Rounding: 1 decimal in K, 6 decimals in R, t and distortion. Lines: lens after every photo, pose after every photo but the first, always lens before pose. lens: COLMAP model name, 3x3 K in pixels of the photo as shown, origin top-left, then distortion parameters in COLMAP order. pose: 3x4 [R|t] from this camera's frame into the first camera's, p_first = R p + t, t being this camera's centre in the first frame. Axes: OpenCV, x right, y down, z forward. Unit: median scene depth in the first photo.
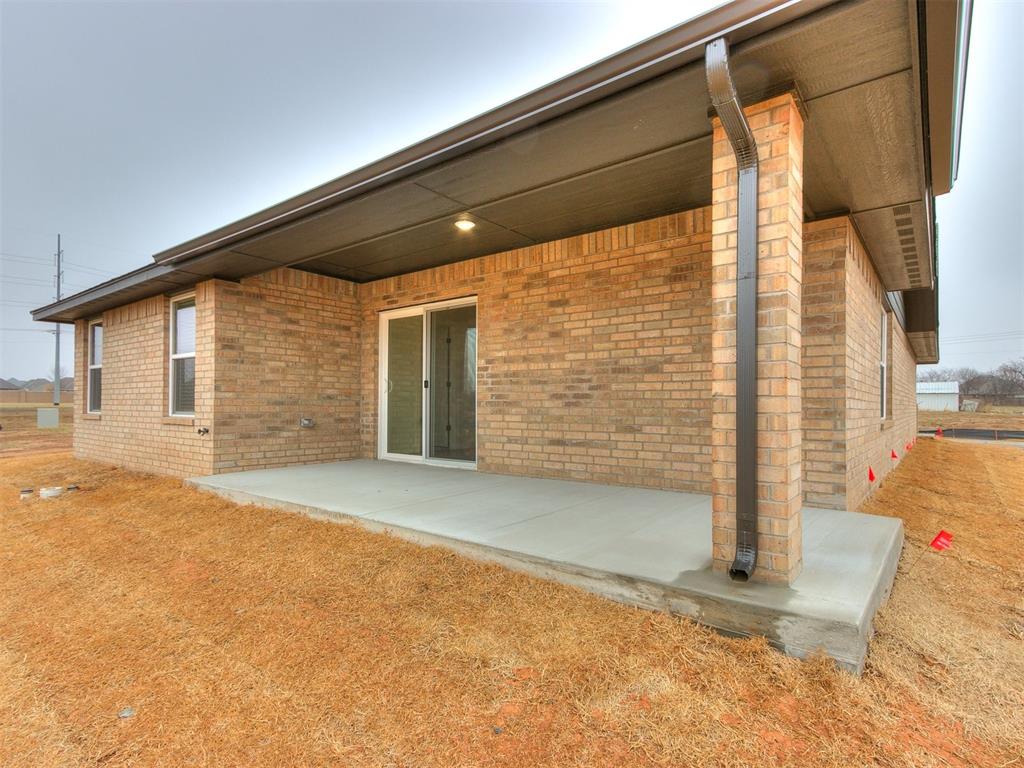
lens RADIAL K [[557.6, 0, 510.6], [0, 557.6, 404.8], [0, 0, 1]] dist [0.001658, 0.000659]
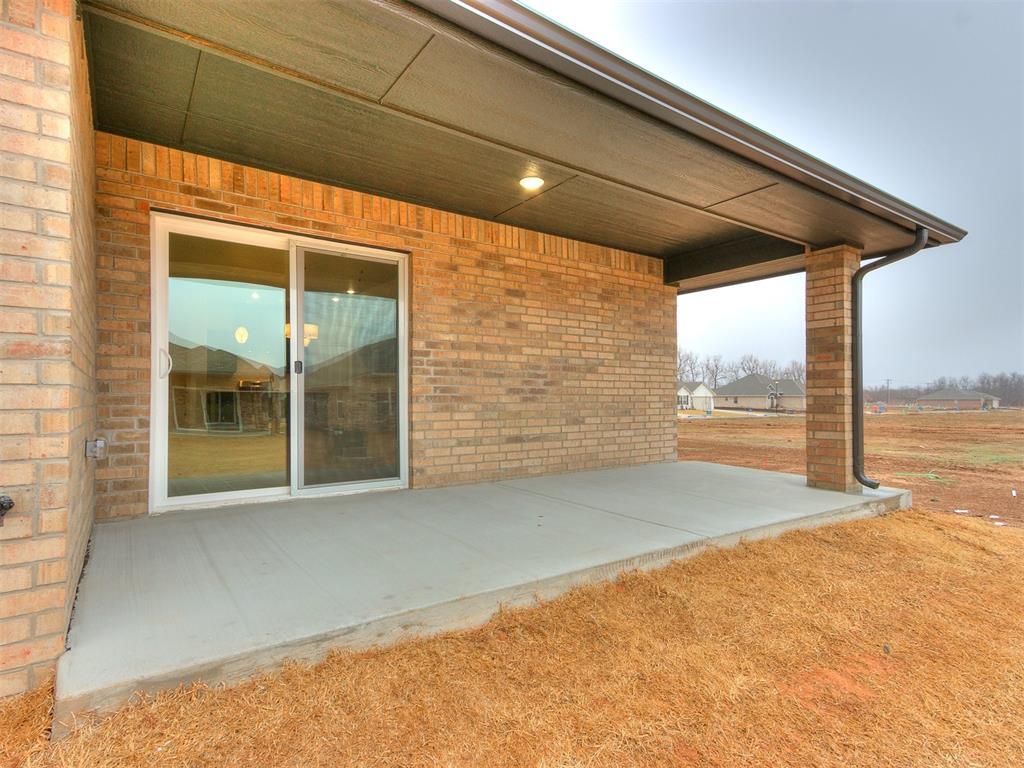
lens RADIAL K [[529.8, 0, 513.2], [0, 529.8, 393.7], [0, 0, 1]] dist [0.007217, 0.000935]
pose [[0.287234, 0.005933, 0.957842, -0.782385], [0.000349, 0.999980, -0.006298, -0.004957], [-0.957860, 0.002143, 0.287226, 0.745334]]
